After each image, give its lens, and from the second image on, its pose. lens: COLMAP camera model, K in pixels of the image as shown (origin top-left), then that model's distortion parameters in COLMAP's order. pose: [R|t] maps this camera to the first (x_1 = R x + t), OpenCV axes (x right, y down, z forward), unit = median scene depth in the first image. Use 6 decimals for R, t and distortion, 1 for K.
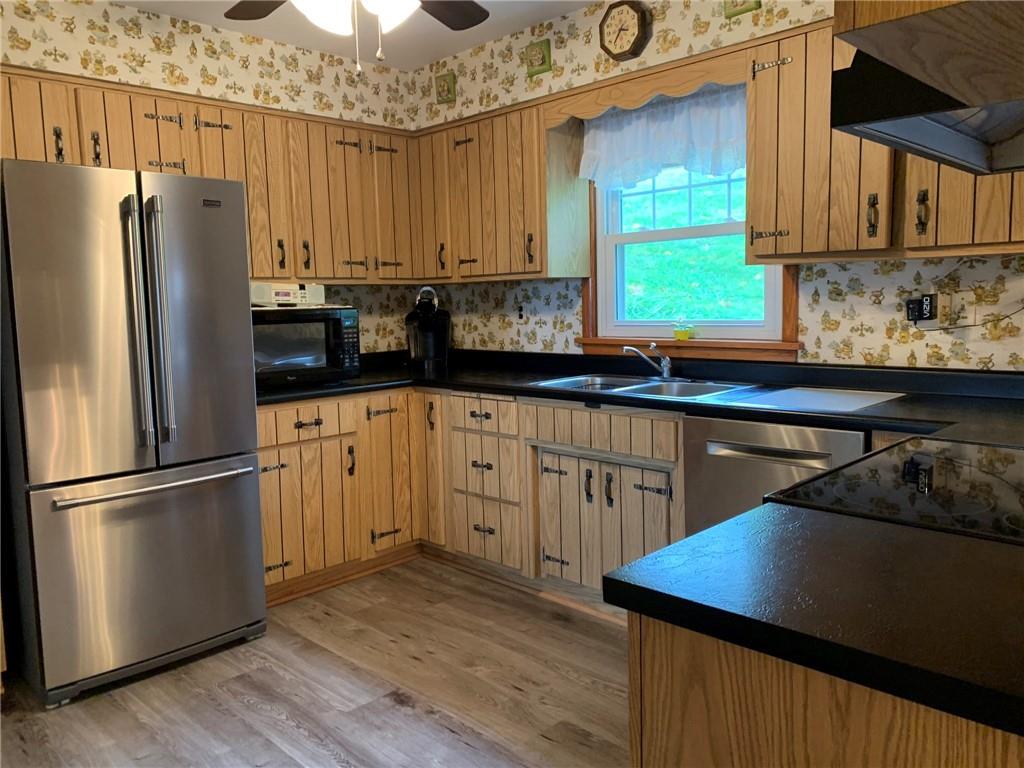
lens RADIAL K [[781.2, 0, 508.6], [0, 781.2, 375.9], [0, 0, 1]] dist [0.045499, -0.036603]
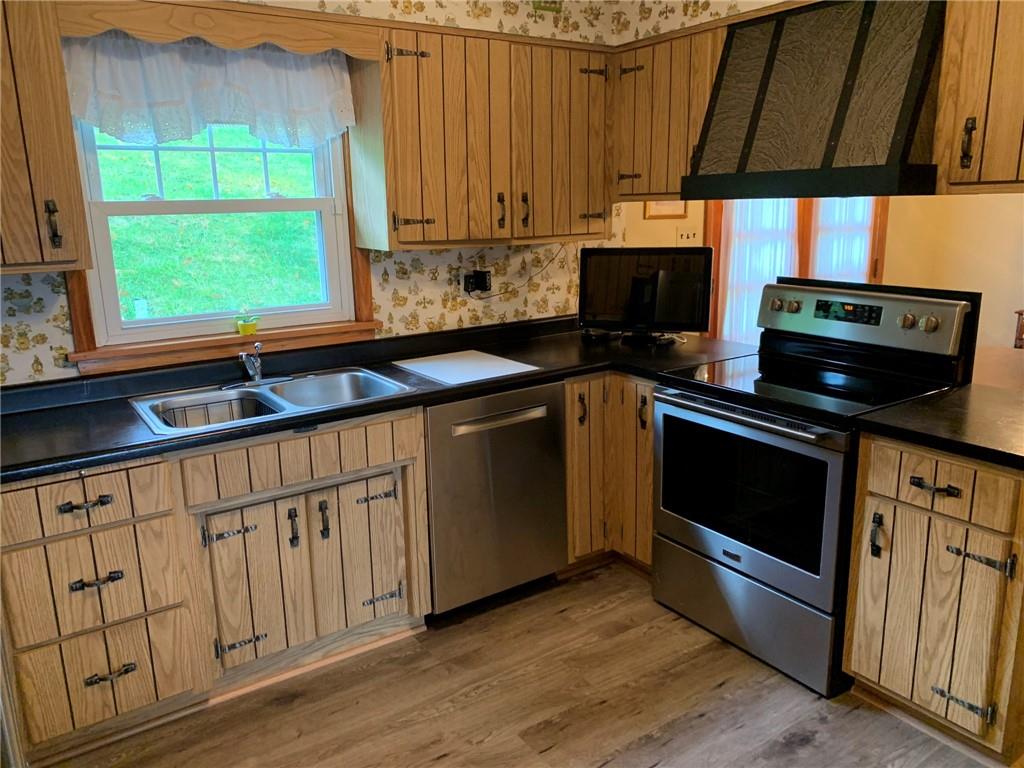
lens RADIAL K [[781.2, 0, 501.9], [0, 781.2, 380.5], [0, 0, 1]] dist [0.045499, -0.036603]
pose [[0.188594, -0.203242, 0.960794, -0.602601], [0.110943, 0.976497, 0.184787, -0.134327], [-0.975768, 0.071743, 0.206710, 0.601524]]
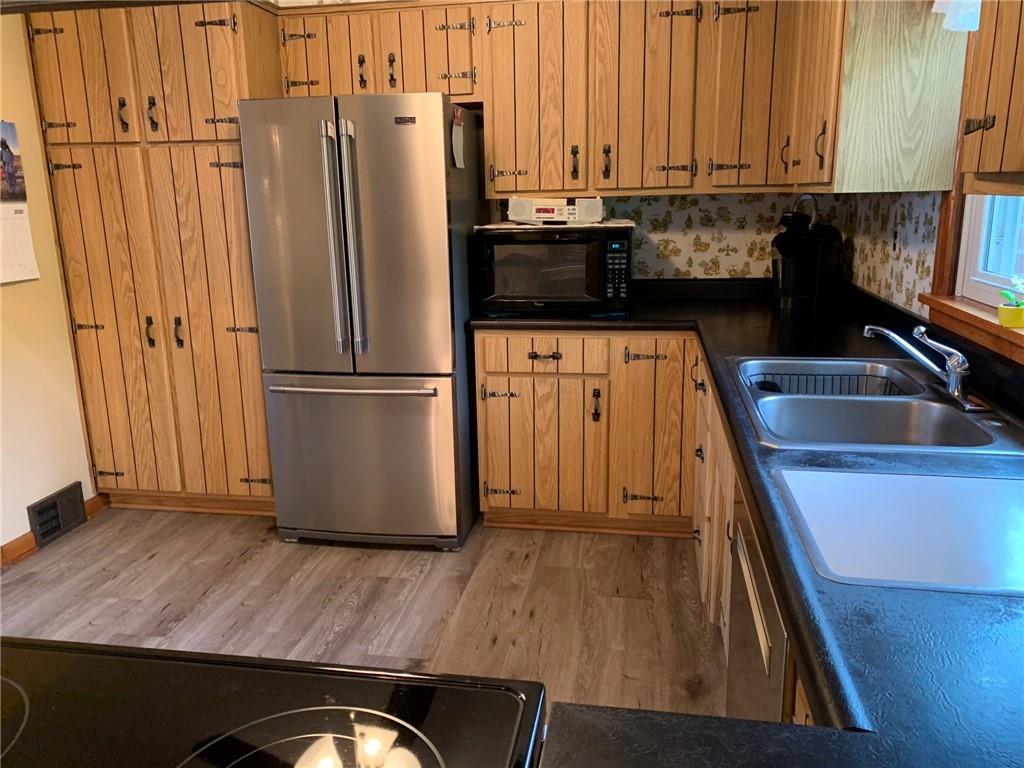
lens RADIAL K [[781.2, 0, 506.9], [0, 781.2, 379.4], [0, 0, 1]] dist [0.045499, -0.036603]
pose [[0.572082, 0.204841, -0.794206, 0.484434], [-0.074767, 0.977304, 0.198209, -0.096861], [0.816782, -0.054012, 0.574413, 0.467558]]
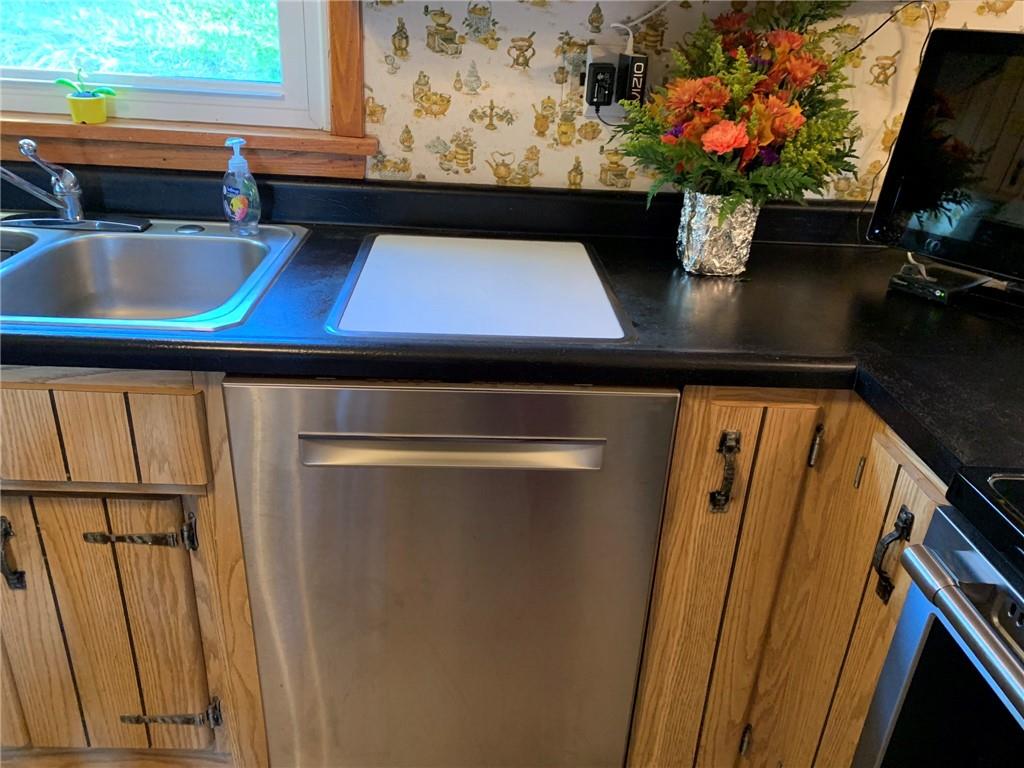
lens RADIAL K [[781.2, 0, 505.3], [0, 781.2, 374.4], [0, 0, 1]] dist [0.045499, -0.036603]
pose [[0.674801, -0.256625, 0.691944, 0.045176], [0.000623, 0.937793, 0.347196, -0.072236], [-0.737999, -0.233857, 0.632984, 0.568343]]
